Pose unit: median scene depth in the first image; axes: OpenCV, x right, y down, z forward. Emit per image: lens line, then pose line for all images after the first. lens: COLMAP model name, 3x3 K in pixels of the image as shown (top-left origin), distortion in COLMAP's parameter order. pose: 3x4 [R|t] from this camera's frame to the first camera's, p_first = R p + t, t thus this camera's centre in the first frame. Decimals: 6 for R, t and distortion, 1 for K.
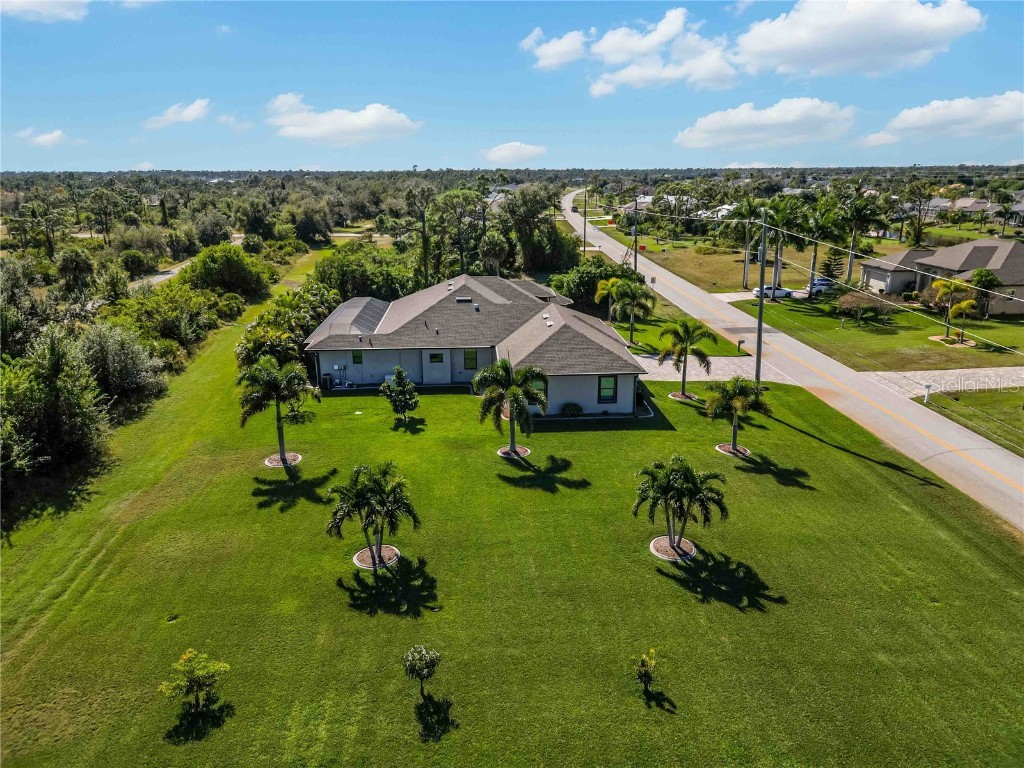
lens RADIAL K [[717.2, 0, 510.9], [0, 717.2, 382.6], [0, 0, 1]] dist [0.055527, -0.052422]
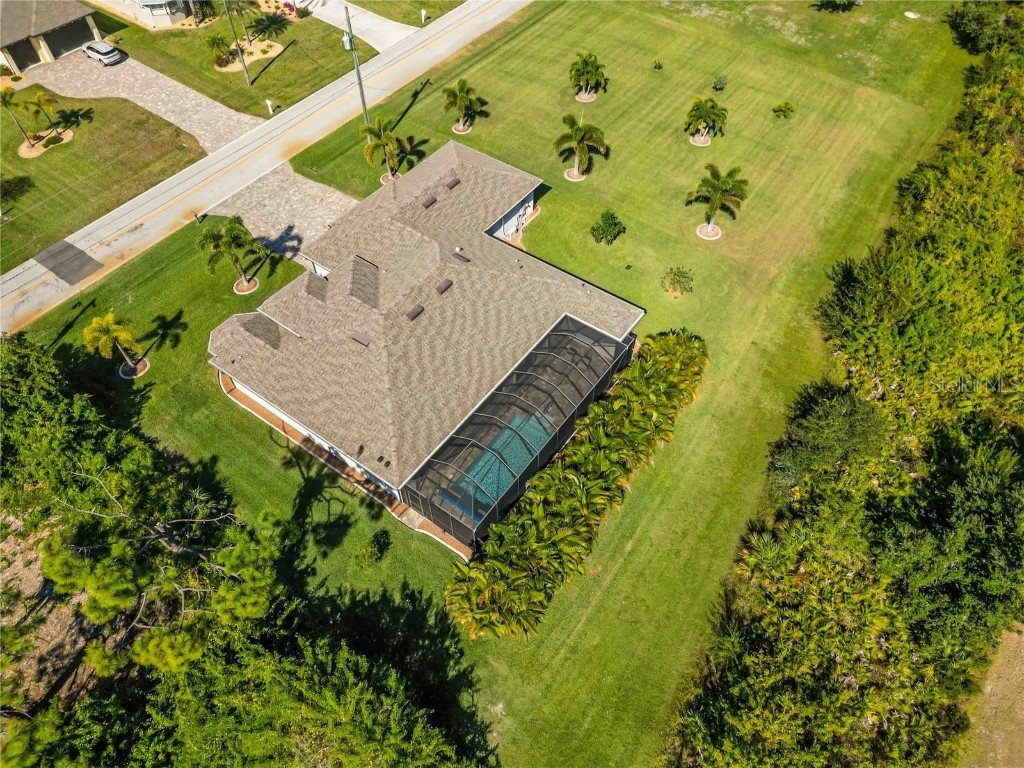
lens RADIAL K [[717.2, 0, 510.9], [0, 717.2, 382.6], [0, 0, 1]] dist [0.055527, -0.052422]
pose [[-0.769166, -0.496244, 0.402647, -0.702071], [0.188542, 0.425805, 0.884953, -1.061462], [-0.610602, 0.756592, -0.233952, 1.708910]]
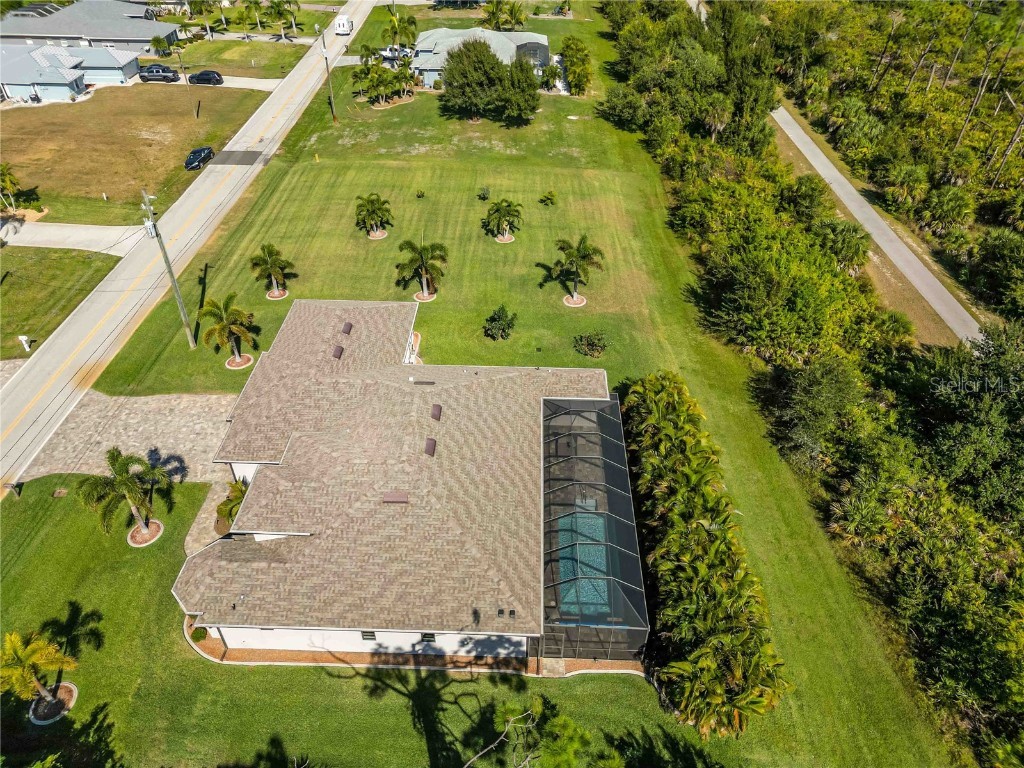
lens RADIAL K [[723.7, 0, 508.7], [0, 723.7, 376.2], [0, 0, 1]] dist [0.057344, -0.055871]
pose [[-0.995657, -0.057707, 0.073055, -0.279848], [0.025708, 0.583776, 0.811508, -0.992847], [-0.089477, 0.809862, -0.579757, 1.919775]]
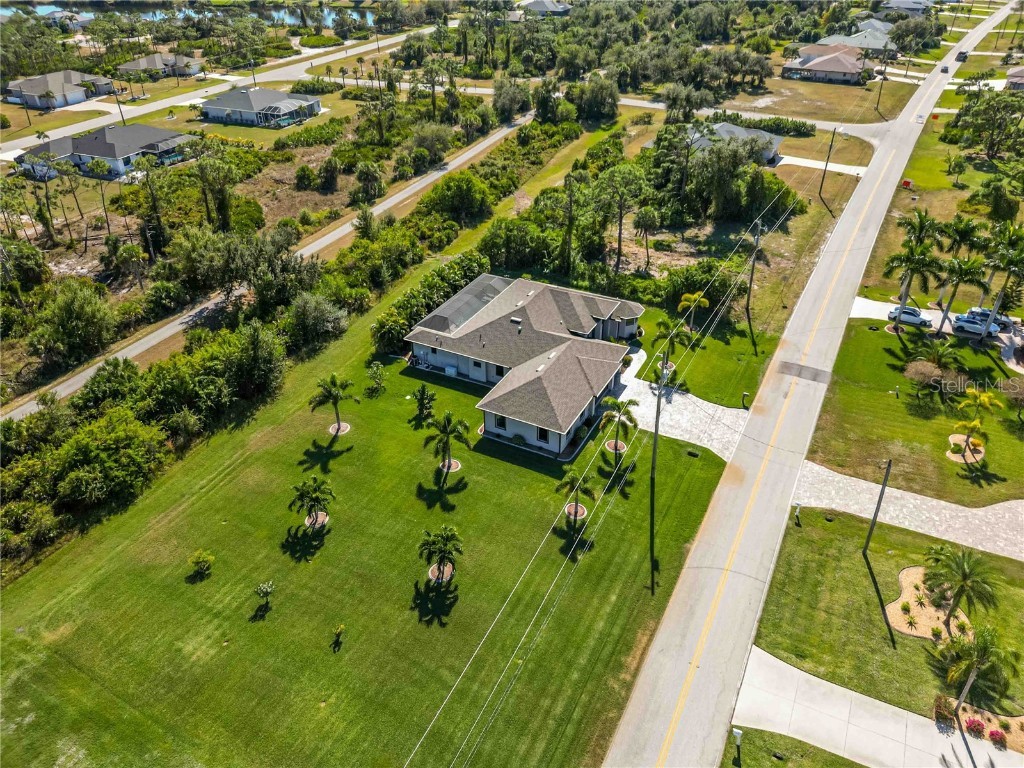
lens RADIAL K [[717.2, 0, 510.9], [0, 717.2, 382.6], [0, 0, 1]] dist [0.055527, -0.052422]
pose [[0.858298, 0.281586, -0.428990, 0.738843], [-0.143583, 0.934385, 0.326051, -0.605386], [0.492654, -0.218253, 0.842412, -0.250575]]
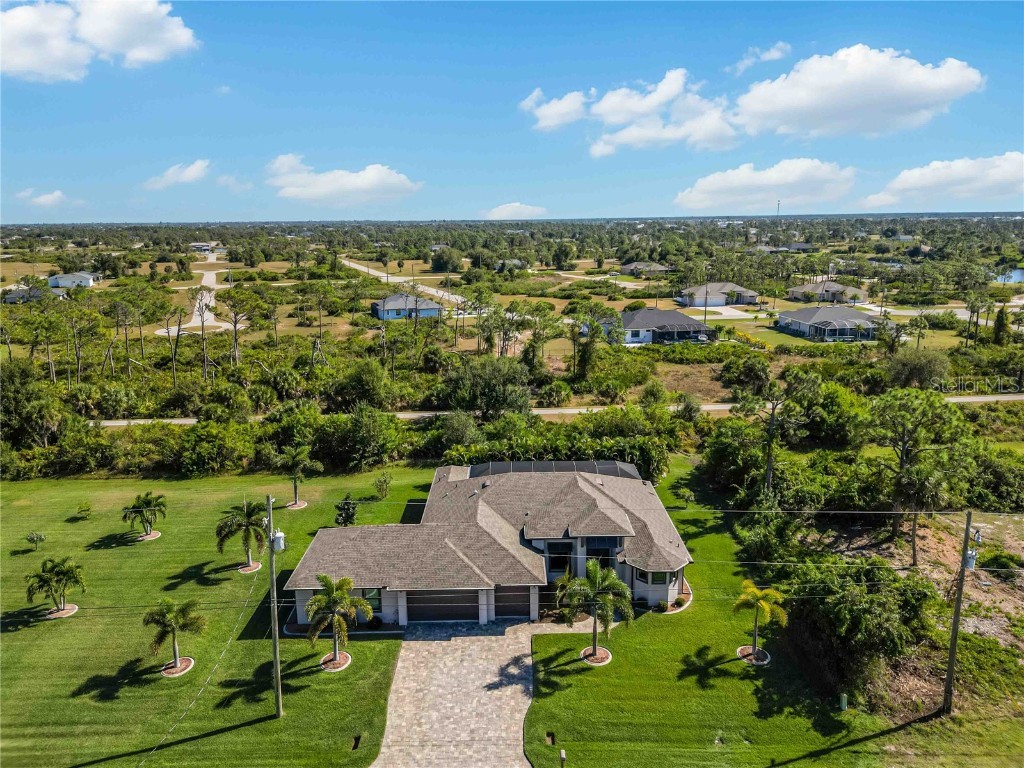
lens RADIAL K [[717.2, 0, 510.9], [0, 717.2, 382.6], [0, 0, 1]] dist [0.055527, -0.052422]
pose [[-0.058471, 0.227688, -0.971977, 1.212573], [-0.266219, 0.934827, 0.235000, -0.680084], [0.962138, 0.272499, 0.005954, 1.326468]]
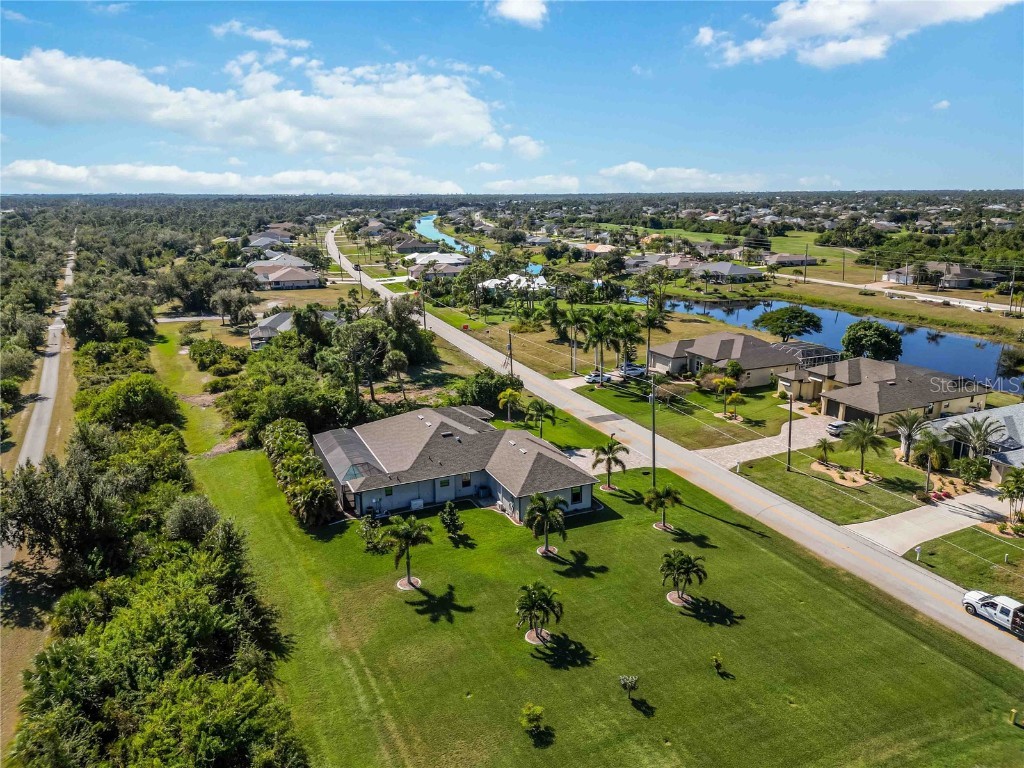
lens RADIAL K [[716.7, 0, 511.5], [0, 716.7, 362.1], [0, 0, 1]] dist [0.104046, -0.139115]
pose [[0.933749, -0.080878, 0.348671, -0.564707], [0.100683, 0.994153, -0.039027, -0.252325], [-0.343476, 0.071547, 0.936432, -0.475547]]
